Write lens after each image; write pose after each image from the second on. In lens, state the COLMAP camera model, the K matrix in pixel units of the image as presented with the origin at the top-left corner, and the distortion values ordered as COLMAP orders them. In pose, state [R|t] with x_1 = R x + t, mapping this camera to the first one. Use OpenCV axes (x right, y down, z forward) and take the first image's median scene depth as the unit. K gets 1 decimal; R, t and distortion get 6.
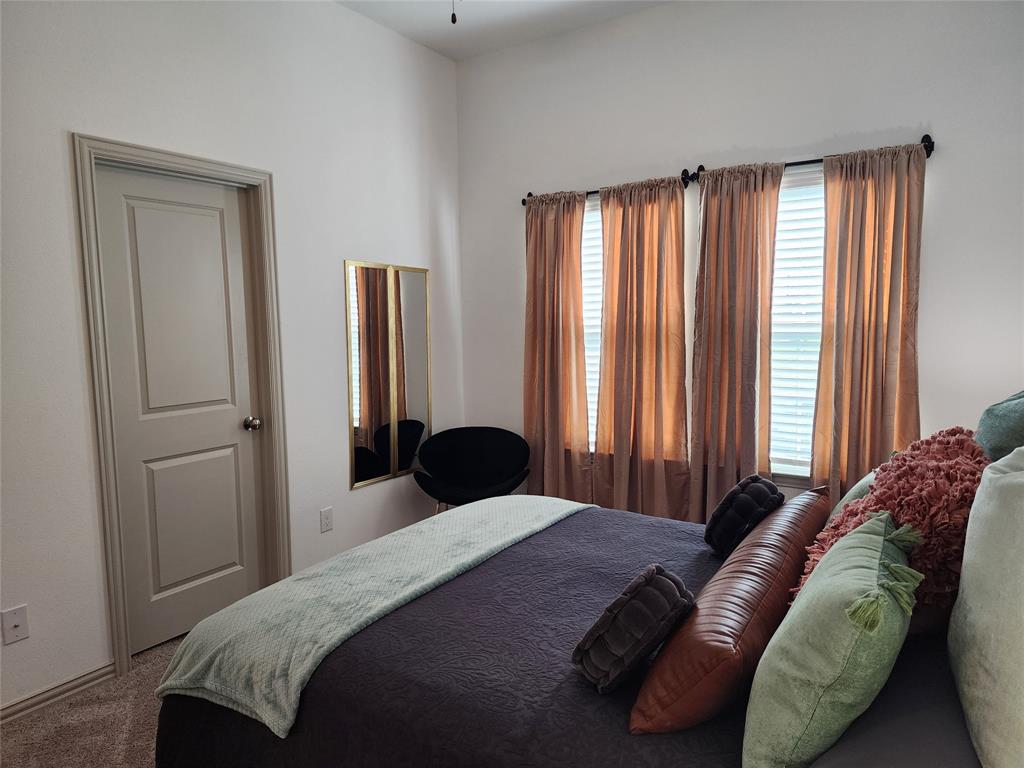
lens RADIAL K [[685.1, 0, 511.1], [0, 685.1, 384.5], [0, 0, 1]] dist [0.077106, -0.055156]
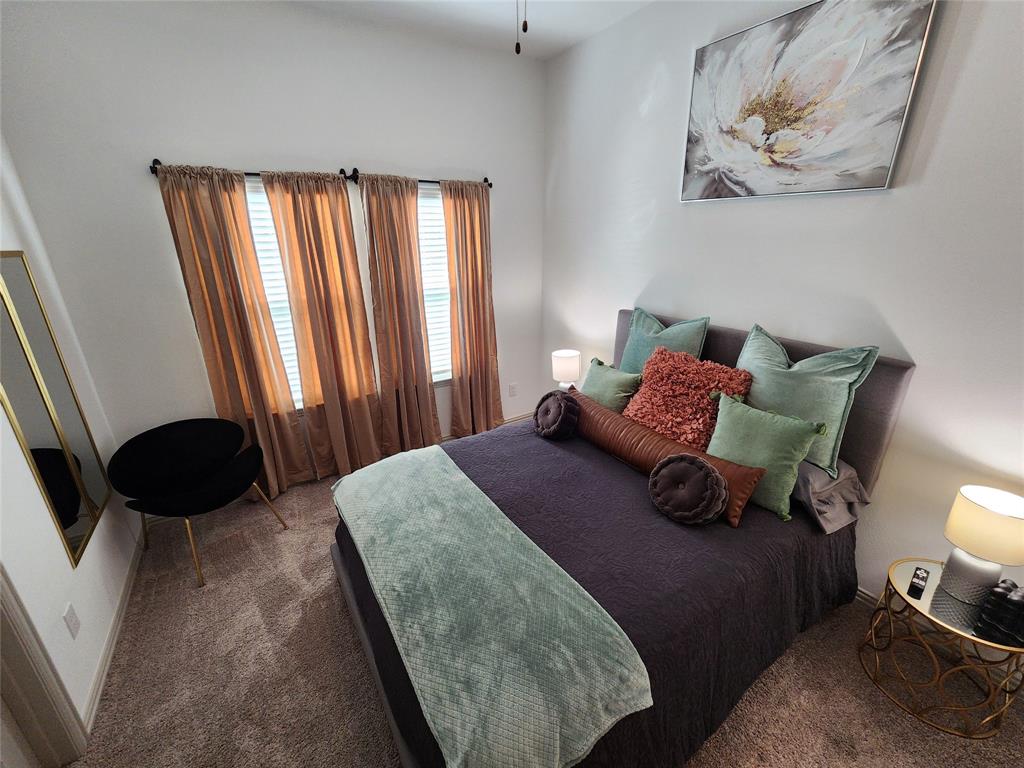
lens RADIAL K [[422.4, 0, 512.5], [0, 422.4, 381.1], [0, 0, 1]] dist [0.001326, -0.000036]
pose [[0.401497, -0.292130, 0.868021, -0.382265], [0.104181, 0.956181, 0.273612, -0.117525], [-0.909916, -0.019423, 0.414338, 0.386020]]
